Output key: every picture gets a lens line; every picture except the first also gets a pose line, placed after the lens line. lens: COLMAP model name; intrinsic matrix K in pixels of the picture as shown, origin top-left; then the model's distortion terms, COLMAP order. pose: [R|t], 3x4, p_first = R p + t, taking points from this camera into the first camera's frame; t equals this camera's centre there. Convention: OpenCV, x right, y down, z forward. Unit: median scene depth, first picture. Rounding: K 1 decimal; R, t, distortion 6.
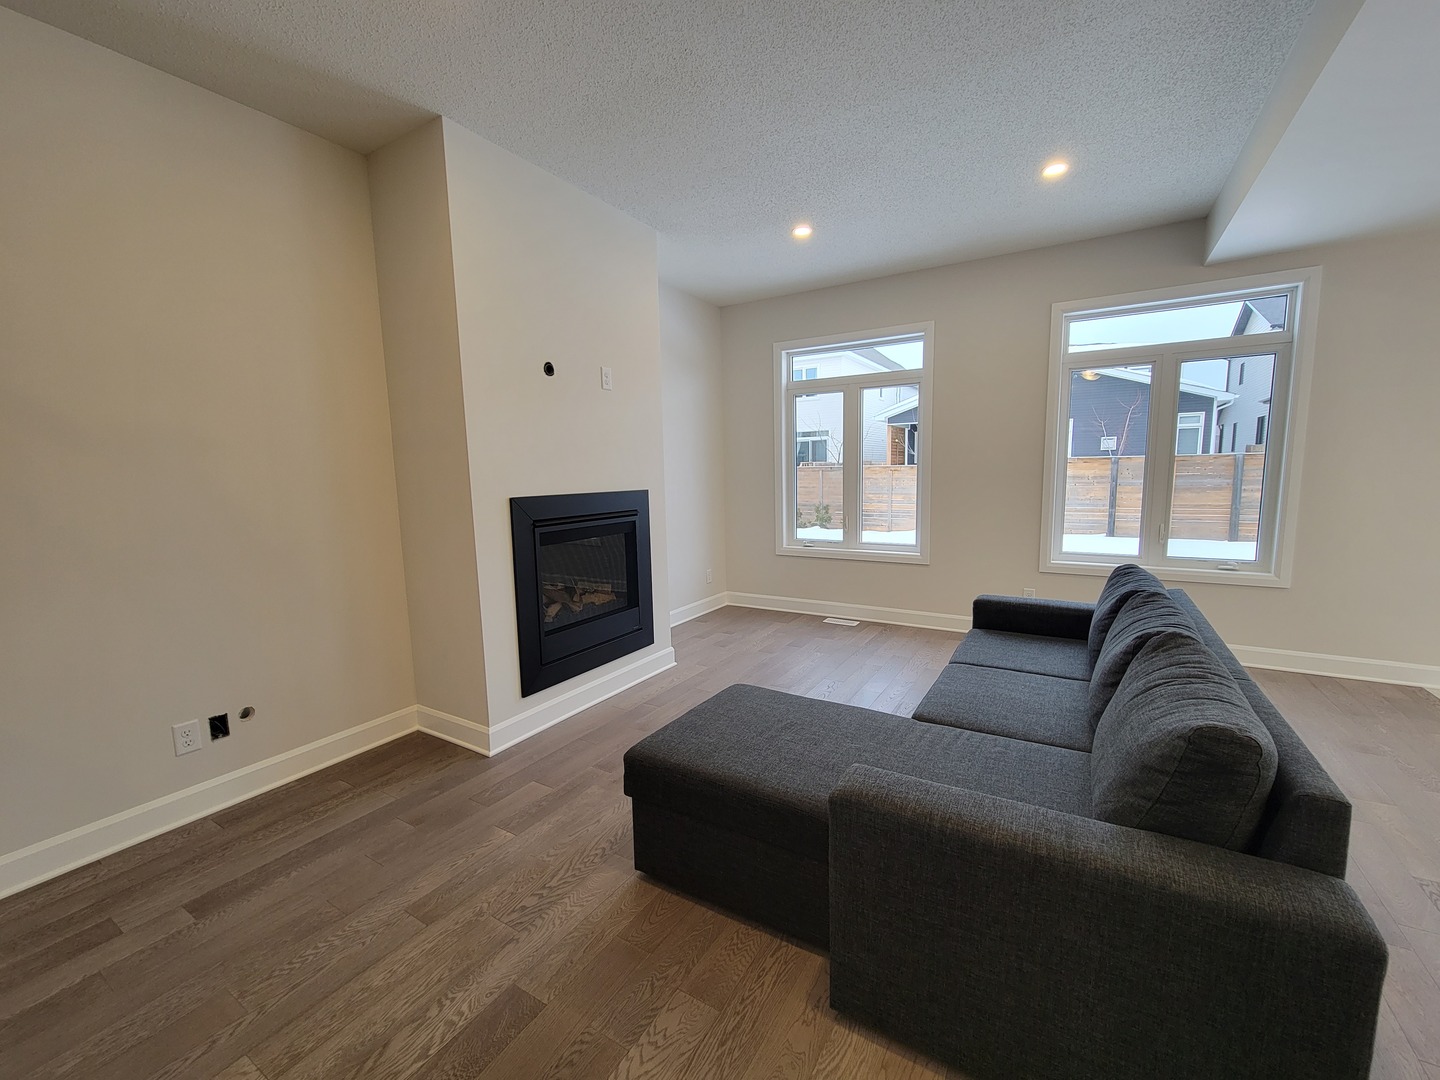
lens RADIAL K [[583.0, 0, 720.0], [0, 583.0, 540.0], [0, 0, 1]] dist [-0.000035, -0.000001]
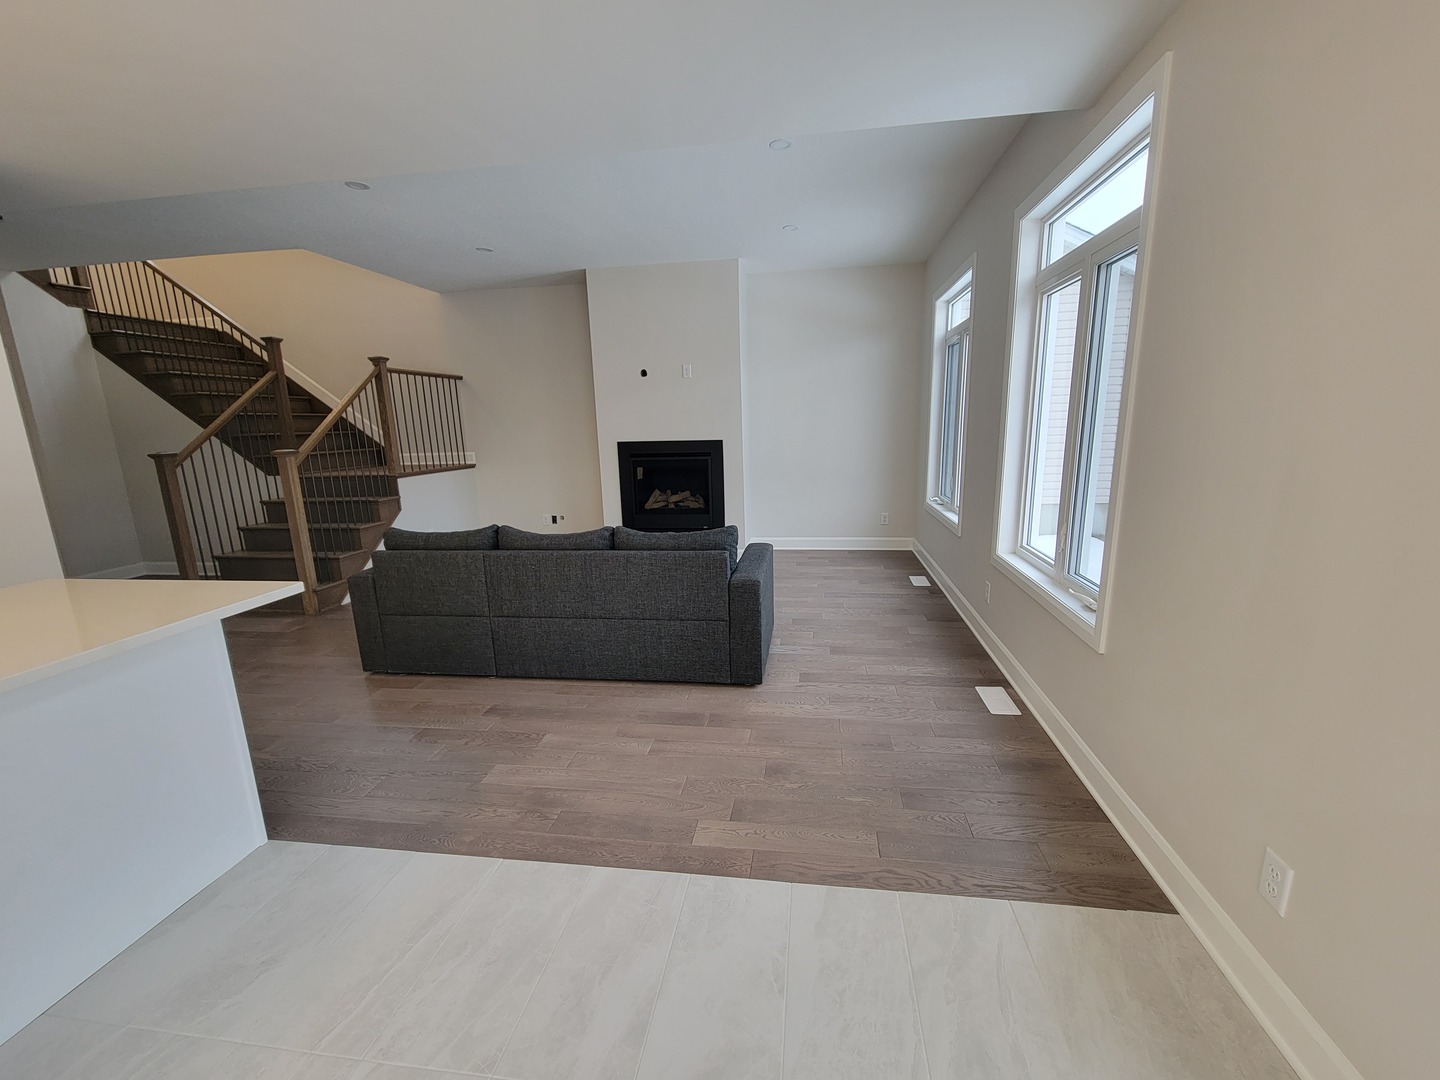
lens RADIAL K [[583.0, 0, 720.0], [0, 583.0, 540.0], [0, 0, 1]] dist [-0.000035, -0.000001]
pose [[0.396583, 0.196673, -0.896684, 1.323971], [-0.093459, 0.980356, 0.173690, -0.096523], [0.913229, 0.014921, 0.407173, 0.390167]]
